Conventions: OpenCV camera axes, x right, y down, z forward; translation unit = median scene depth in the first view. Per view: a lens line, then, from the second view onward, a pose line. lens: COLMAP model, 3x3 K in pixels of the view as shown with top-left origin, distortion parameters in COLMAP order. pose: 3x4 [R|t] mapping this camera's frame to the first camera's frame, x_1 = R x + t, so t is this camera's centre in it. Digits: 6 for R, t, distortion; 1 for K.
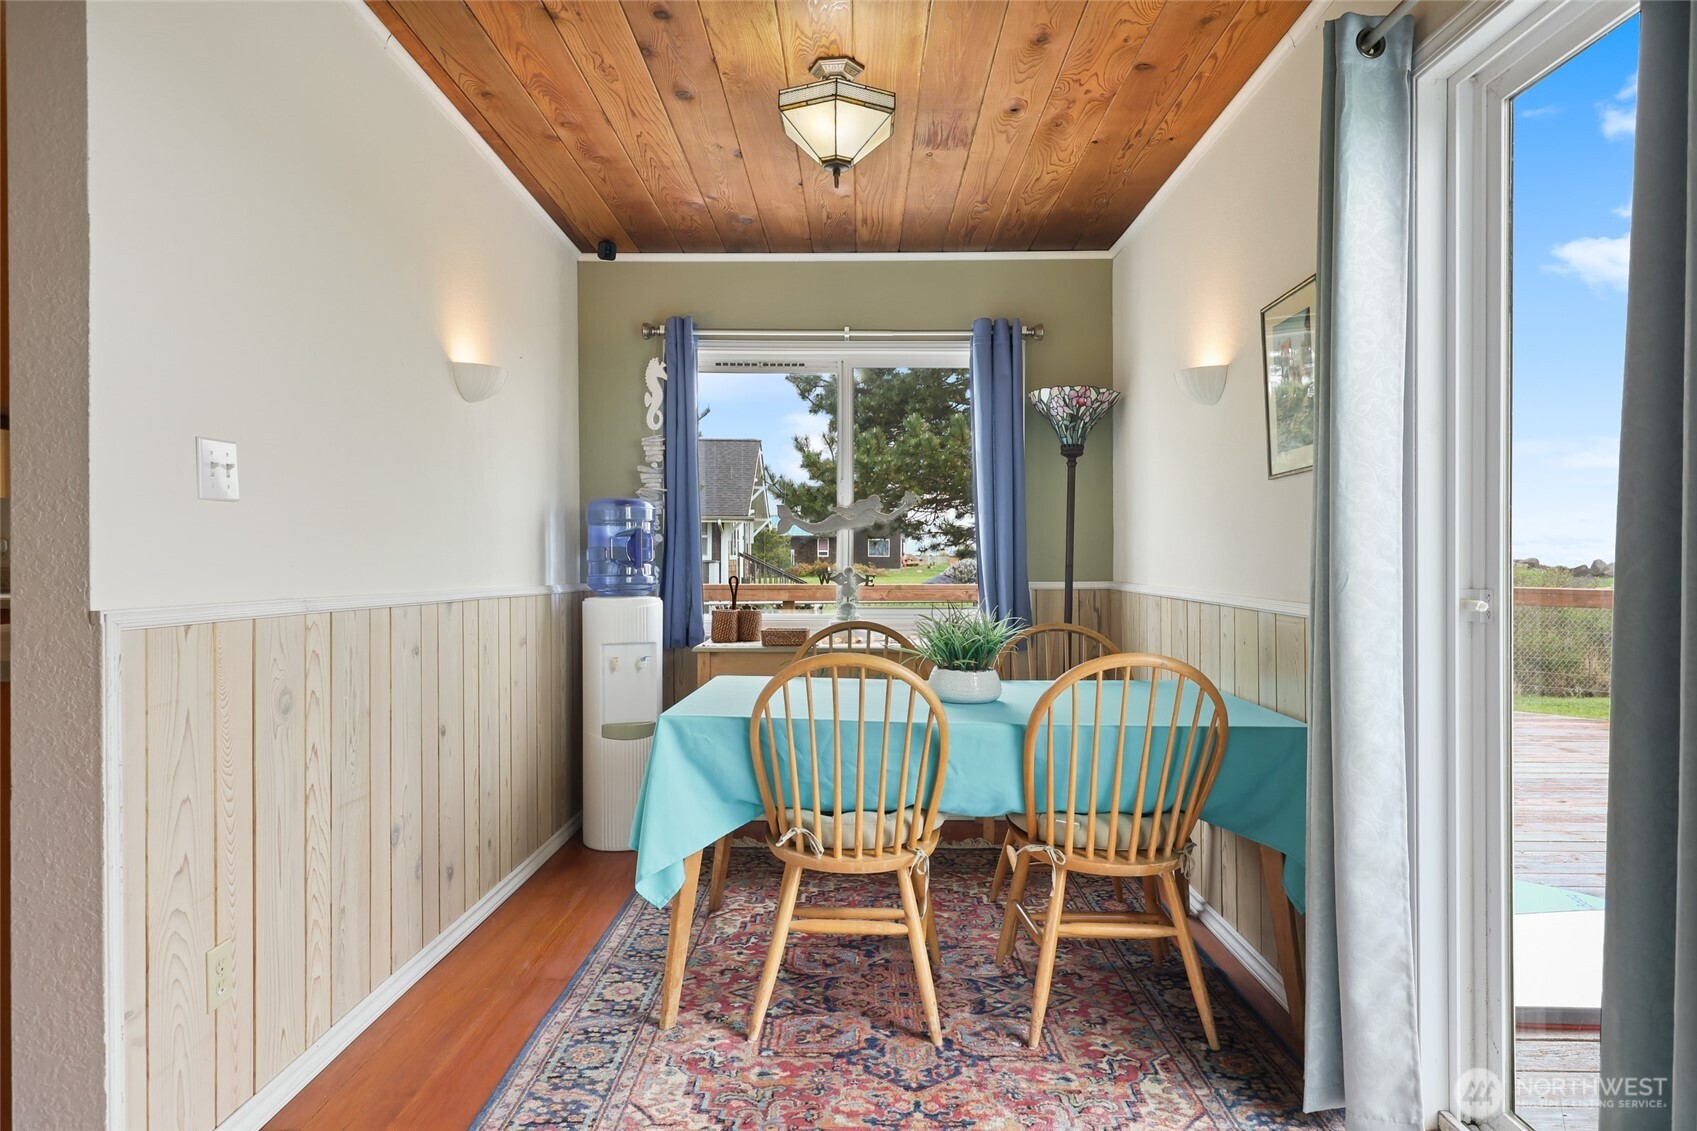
lens RADIAL K [[1040.8, 0, 856.3], [0, 1040.8, 569.3], [0, 0, 1]] dist [-0.002035, 0.000910]
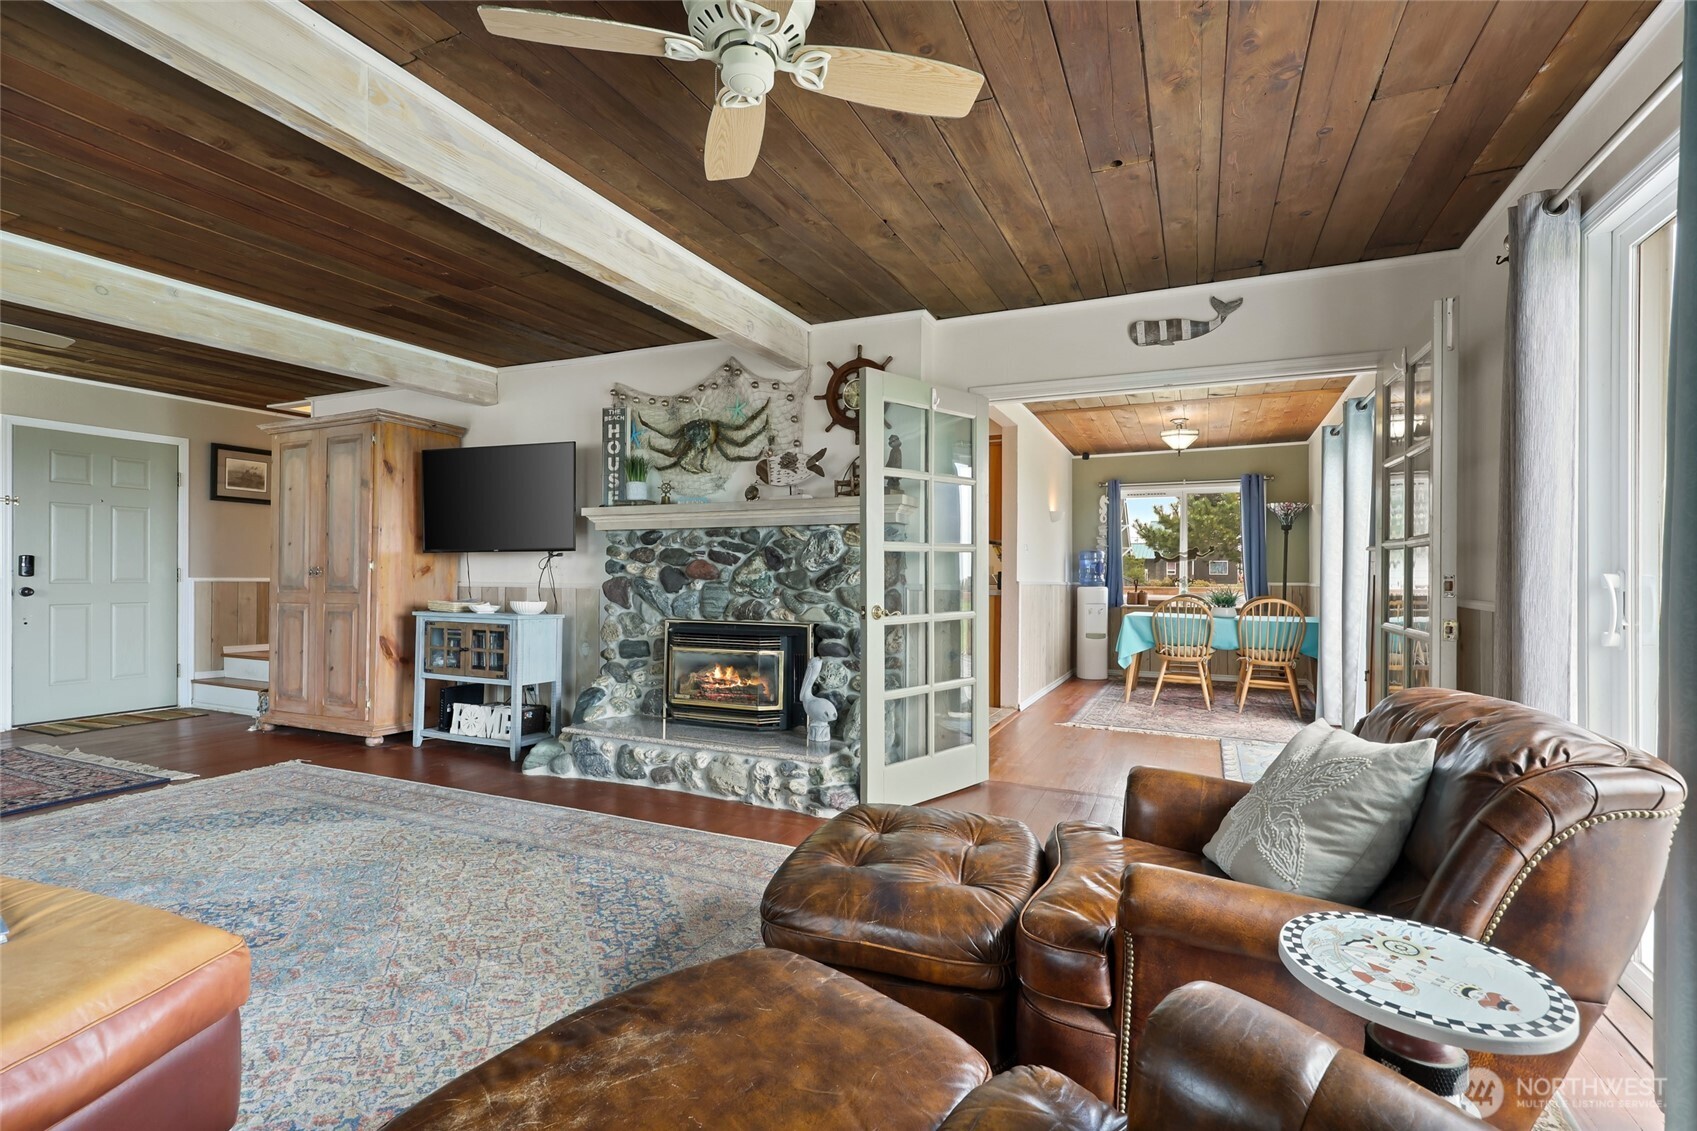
lens RADIAL K [[770.1, 0, 846.3], [0, 770.1, 573.1], [0, 0, 1]] dist [-0.001434, -0.000219]
pose [[0.909508, 0.001242, -0.415686, 0.040721], [-0.006603, 0.999913, -0.011462, 0.030219], [0.415635, 0.013169, 0.909436, -1.794924]]
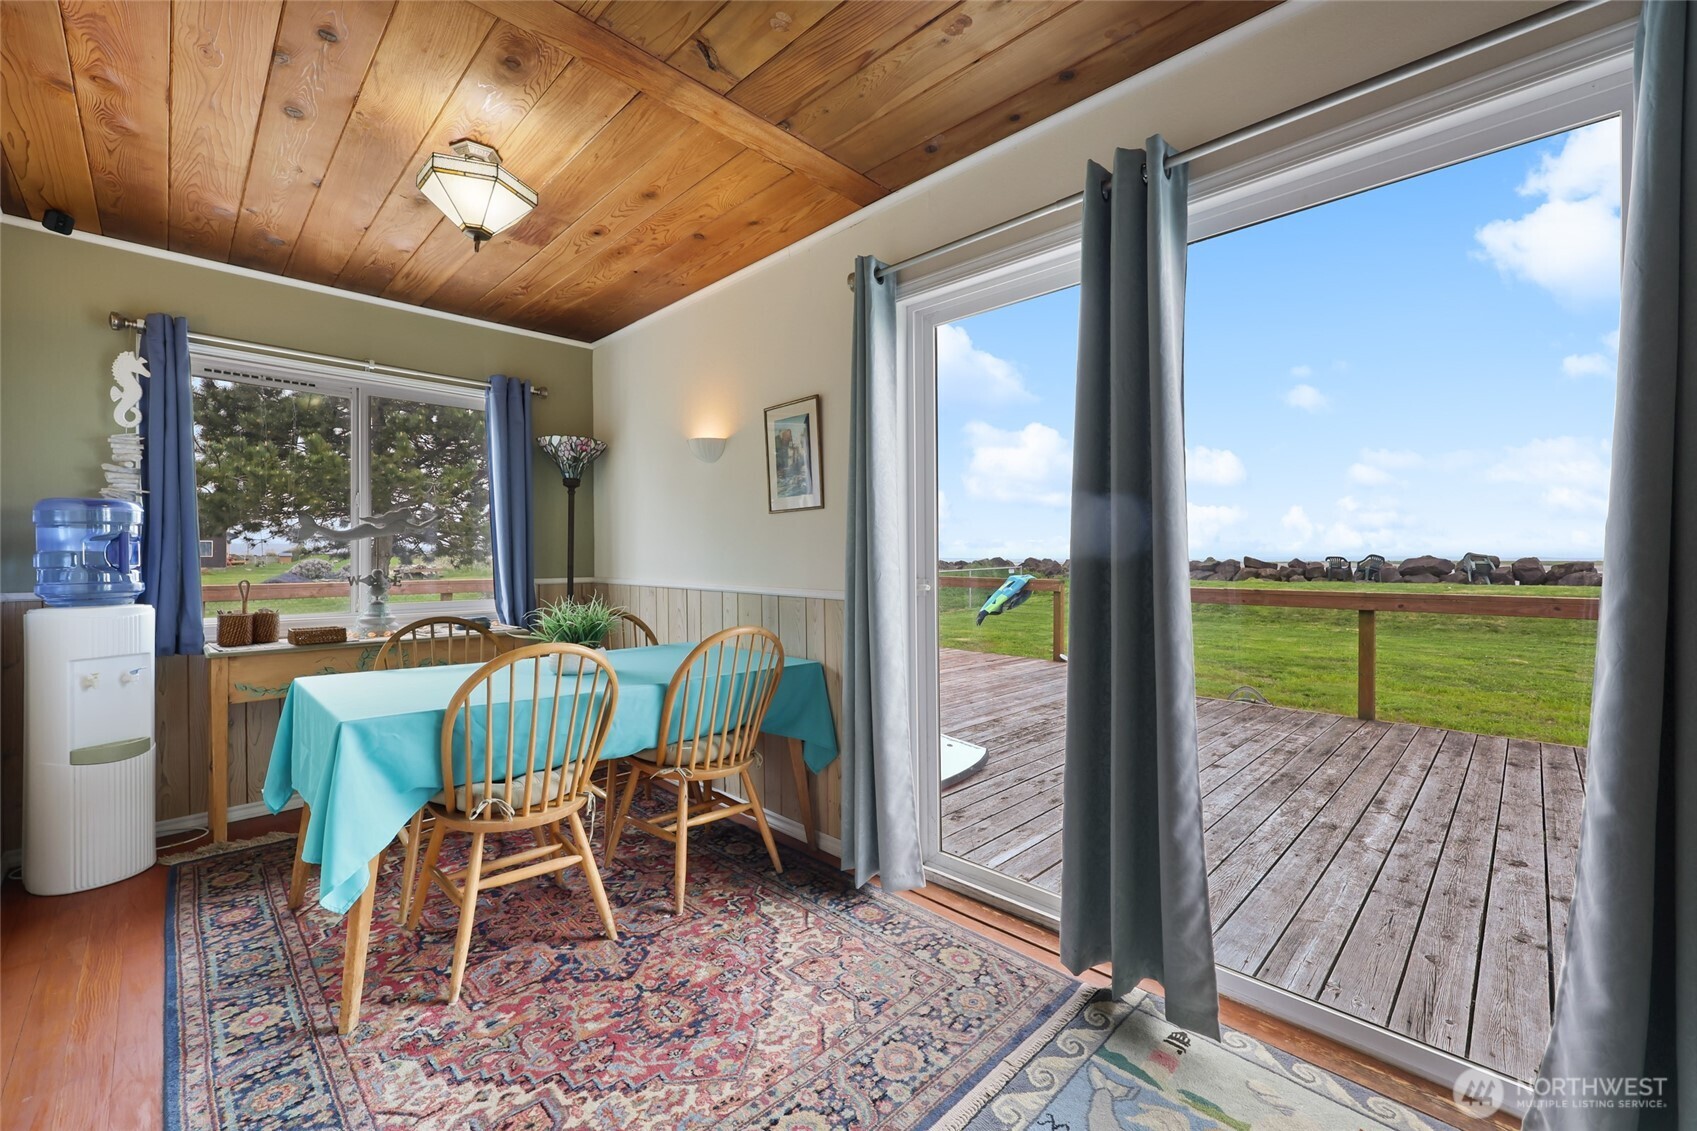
lens RADIAL K [[686.4, 0, 856.6], [0, 686.4, 551.1], [0, 0, 1]] dist [0.000684, -0.000110]
pose [[0.701542, 0.004867, 0.712612, -0.307677], [0.008998, 0.999836, -0.015687, -0.010616], [-0.712572, 0.017417, 0.701383, 0.167138]]
